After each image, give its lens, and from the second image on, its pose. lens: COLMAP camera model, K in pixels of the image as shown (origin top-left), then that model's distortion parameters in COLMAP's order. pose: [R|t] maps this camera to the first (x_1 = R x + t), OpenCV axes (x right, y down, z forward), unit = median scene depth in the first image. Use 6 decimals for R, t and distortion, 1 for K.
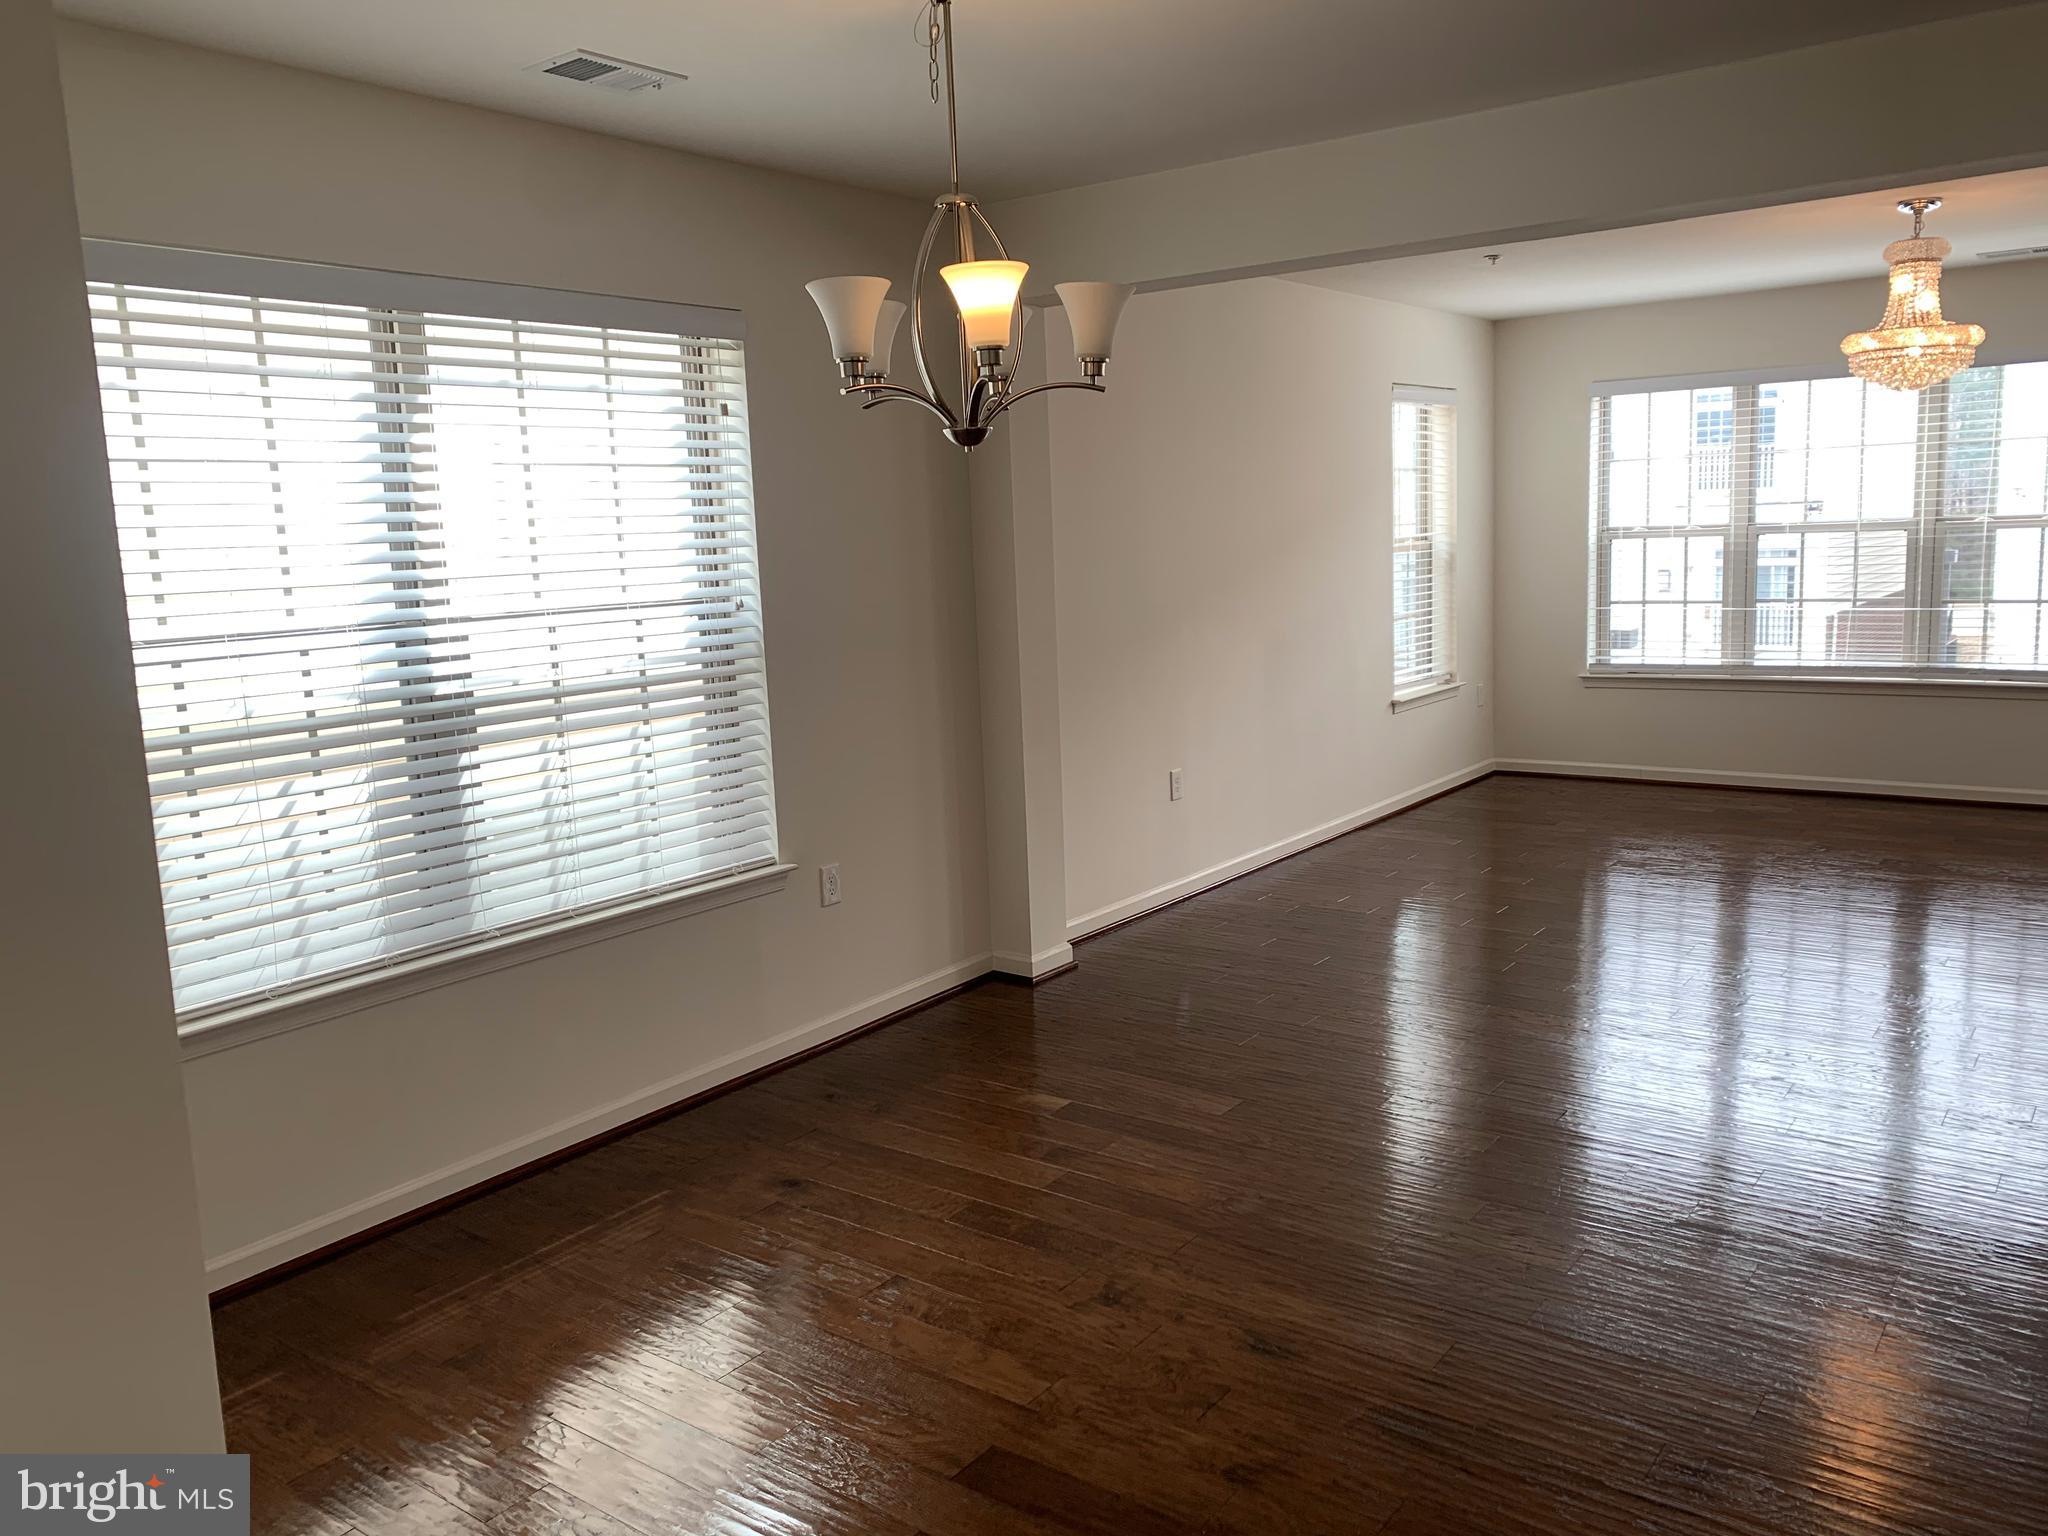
lens RADIAL K [[1557.1, 0, 1026.6], [0, 1557.1, 754.8], [0, 0, 1]] dist [0.056522, -0.087921]
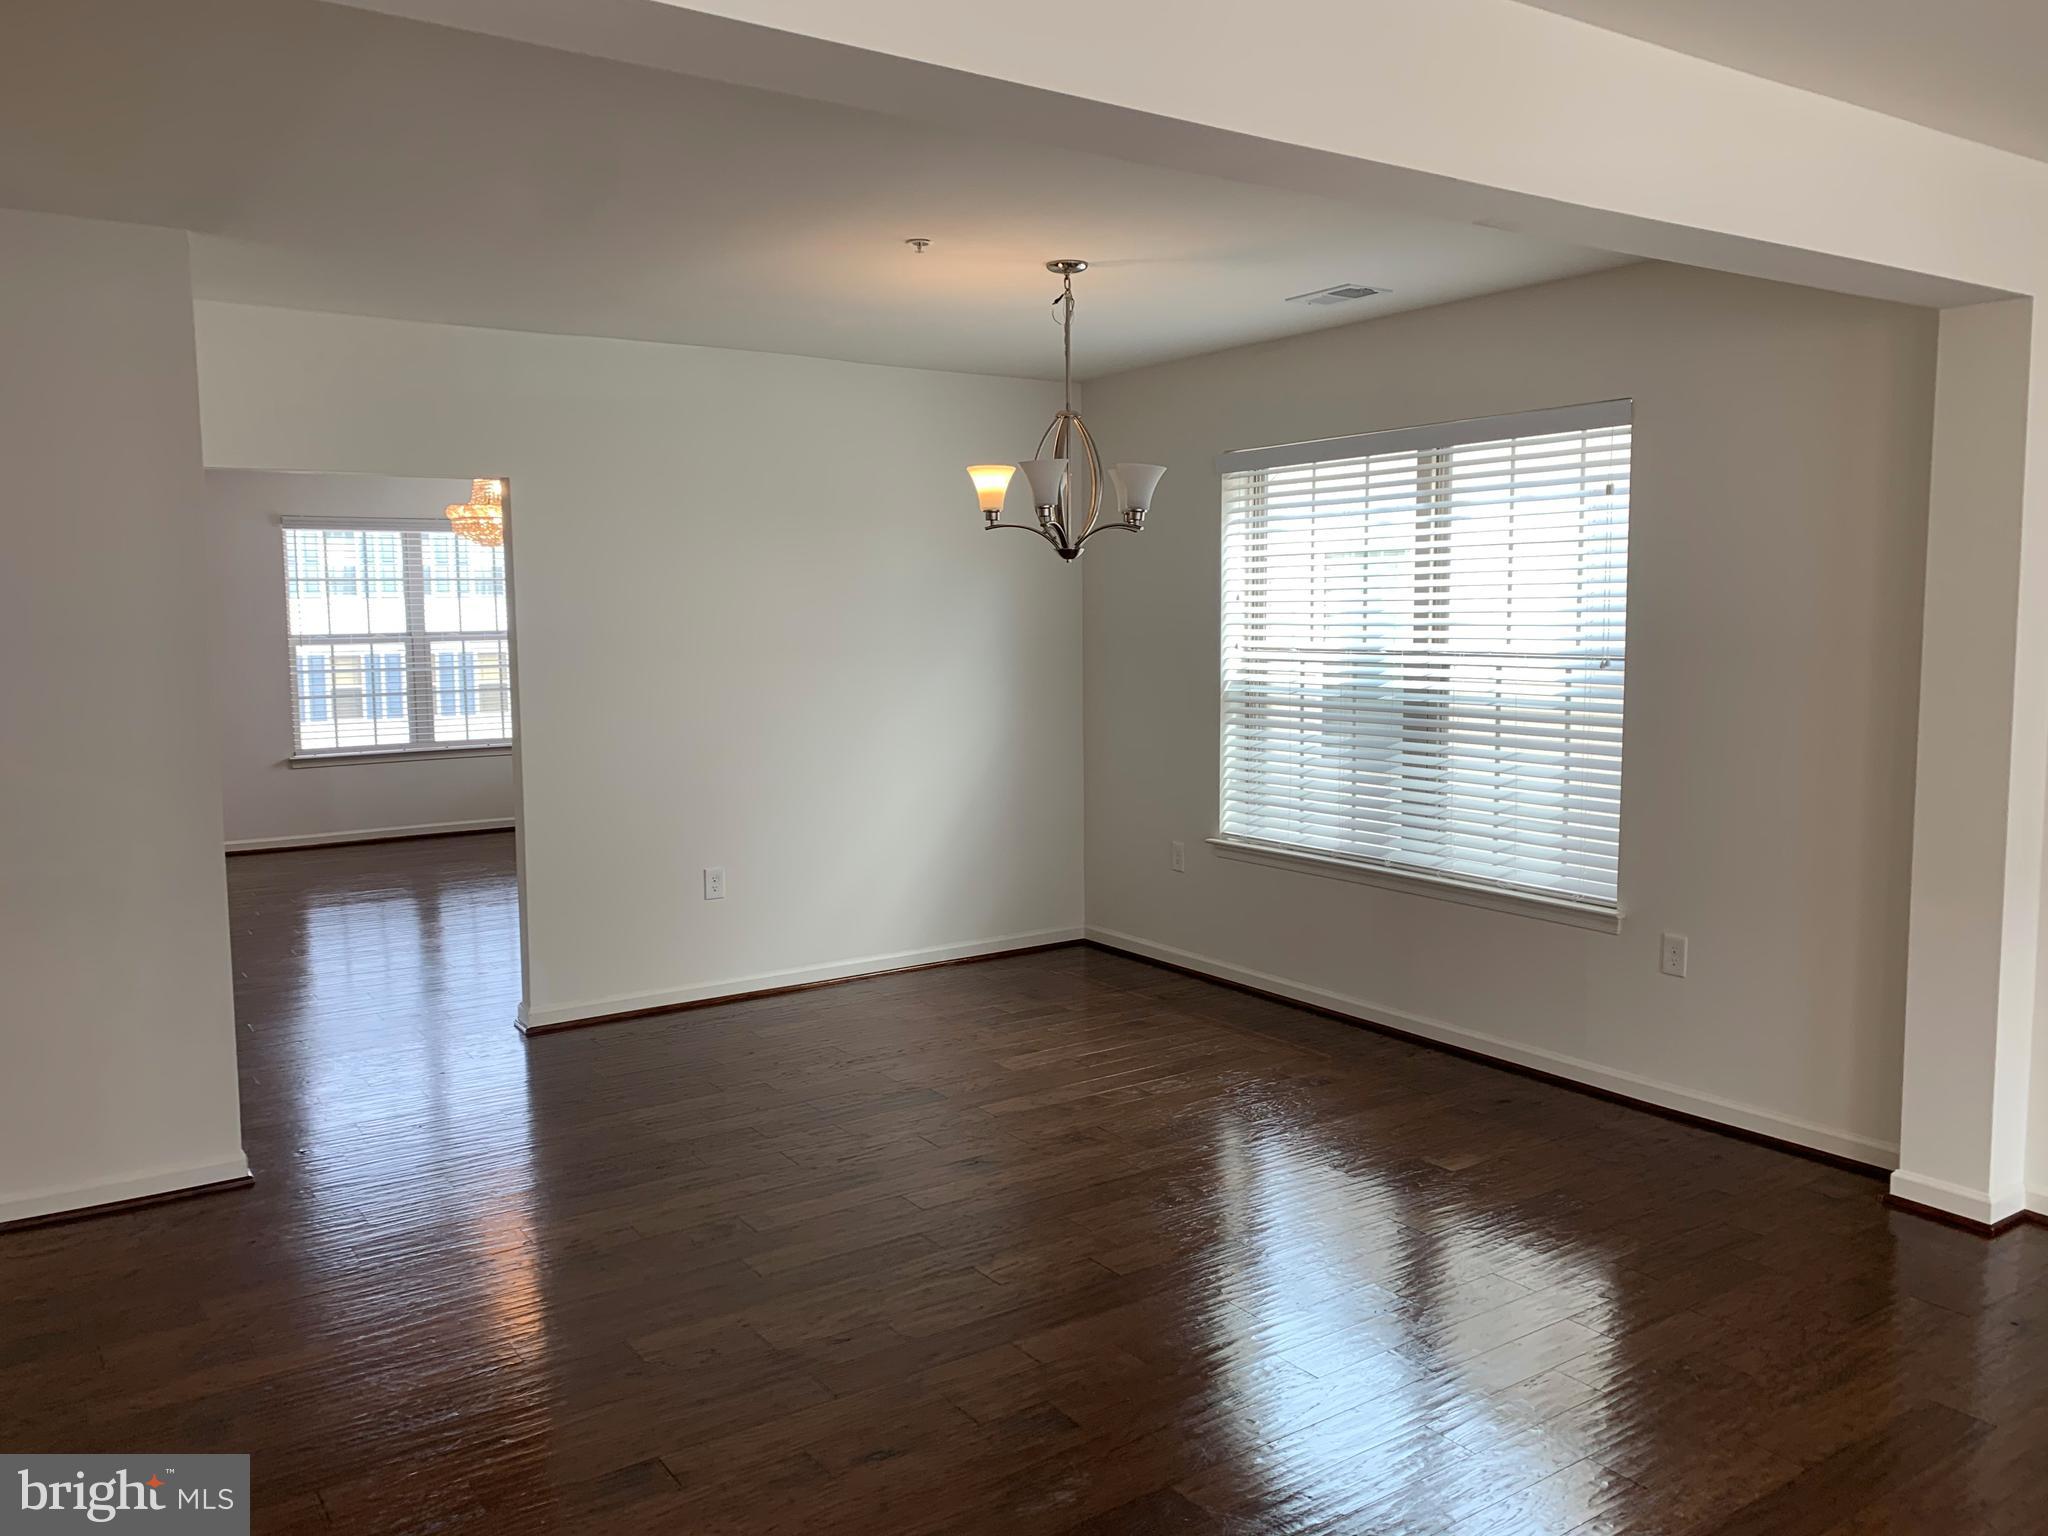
lens RADIAL K [[1557.1, 0, 1026.6], [0, 1557.1, 754.8], [0, 0, 1]] dist [0.056522, -0.087921]
pose [[-0.313513, 0.131762, -0.940398, 1.148352], [-0.113993, 0.977942, 0.175026, -0.207079], [0.942717, 0.162072, -0.291578, 1.086105]]
